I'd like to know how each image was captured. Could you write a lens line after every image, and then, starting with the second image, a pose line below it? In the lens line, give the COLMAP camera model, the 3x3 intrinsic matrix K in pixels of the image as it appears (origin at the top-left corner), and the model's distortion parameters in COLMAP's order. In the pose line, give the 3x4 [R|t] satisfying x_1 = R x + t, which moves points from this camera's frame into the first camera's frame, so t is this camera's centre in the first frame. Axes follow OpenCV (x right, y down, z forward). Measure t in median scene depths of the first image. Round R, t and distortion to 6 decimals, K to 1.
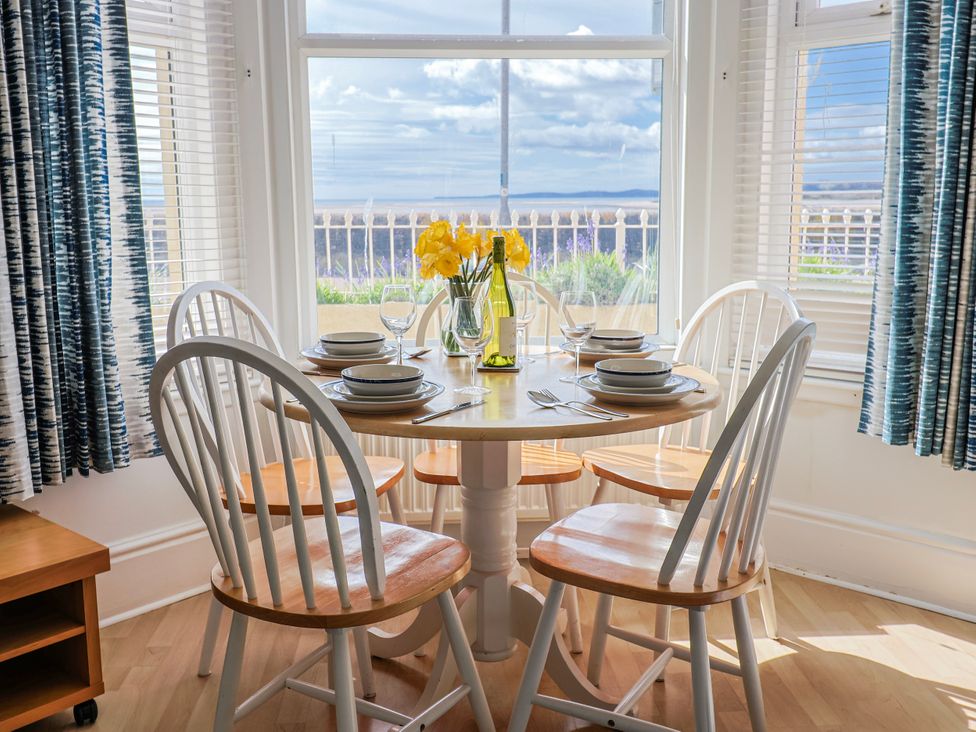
lens RADIAL K [[953.6, 0, 486.1], [0, 953.6, 367.1], [0, 0, 1]] dist [0.015630, 0.000000]
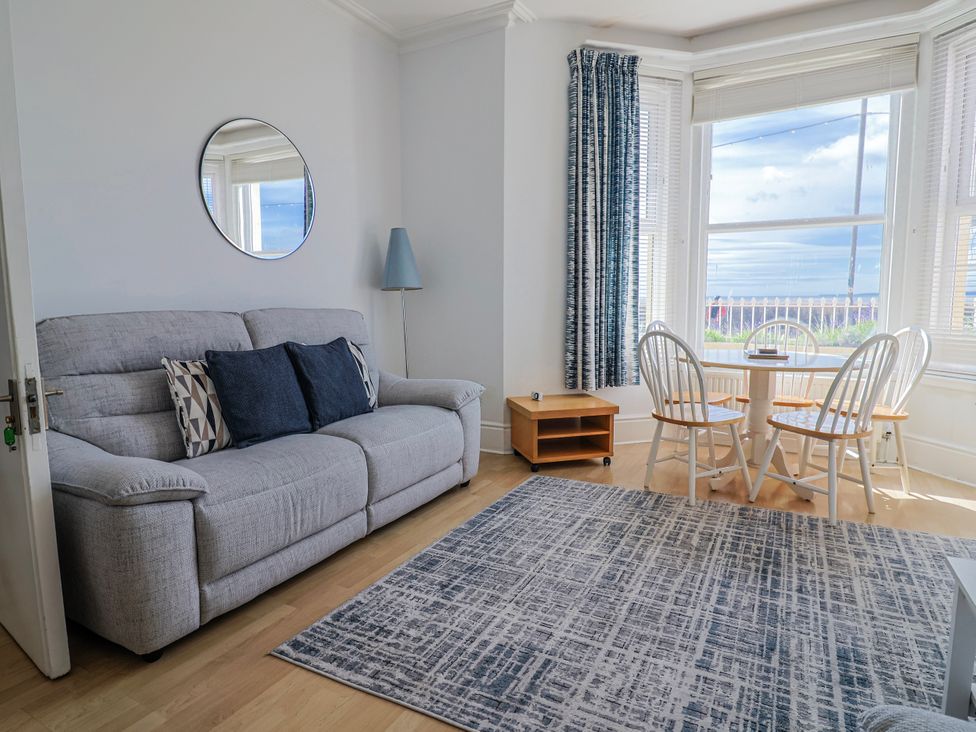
lens RADIAL K [[556.4, 0, 505.2], [0, 556.4, 362.7], [0, 0, 1]] dist [-0.000646, -0.012076]
pose [[0.844957, 0.061103, -0.531333, 0.190401], [-0.091202, 0.995363, -0.030569, 0.122437], [0.527001, 0.074289, 0.846612, -0.579666]]
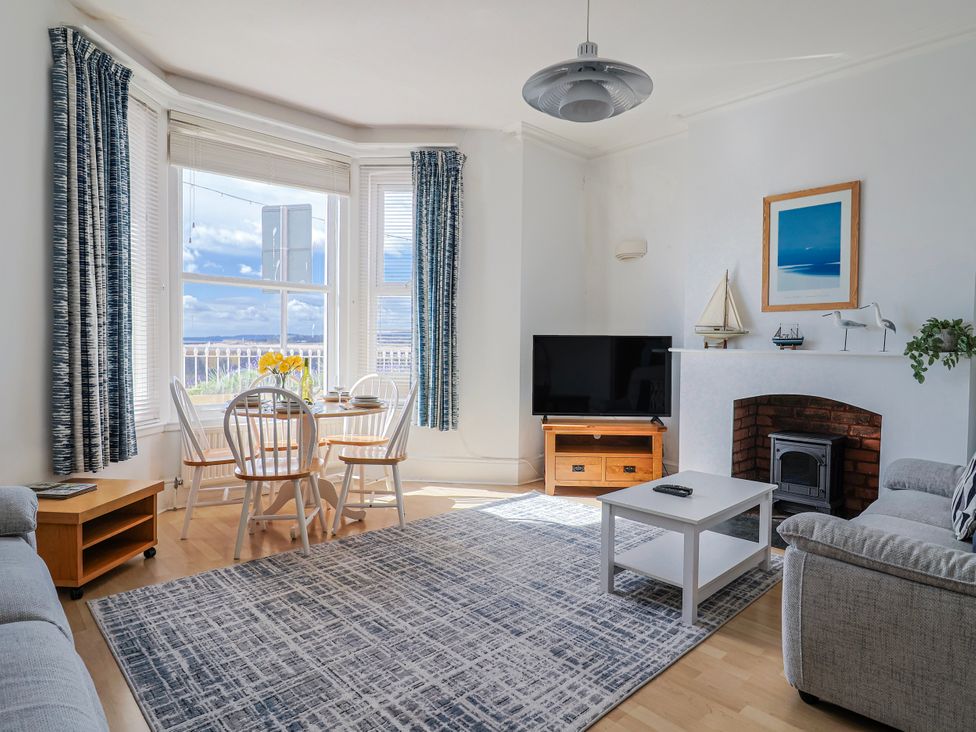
lens RADIAL K [[556.4, 0, 492.4], [0, 556.4, 364.2], [0, 0, 1]] dist [-0.000646, -0.012076]
pose [[0.787941, -0.002597, 0.615745, -0.532655], [0.088071, 0.990185, -0.108524, 0.106219], [-0.609420, 0.139740, 0.780436, -0.600322]]
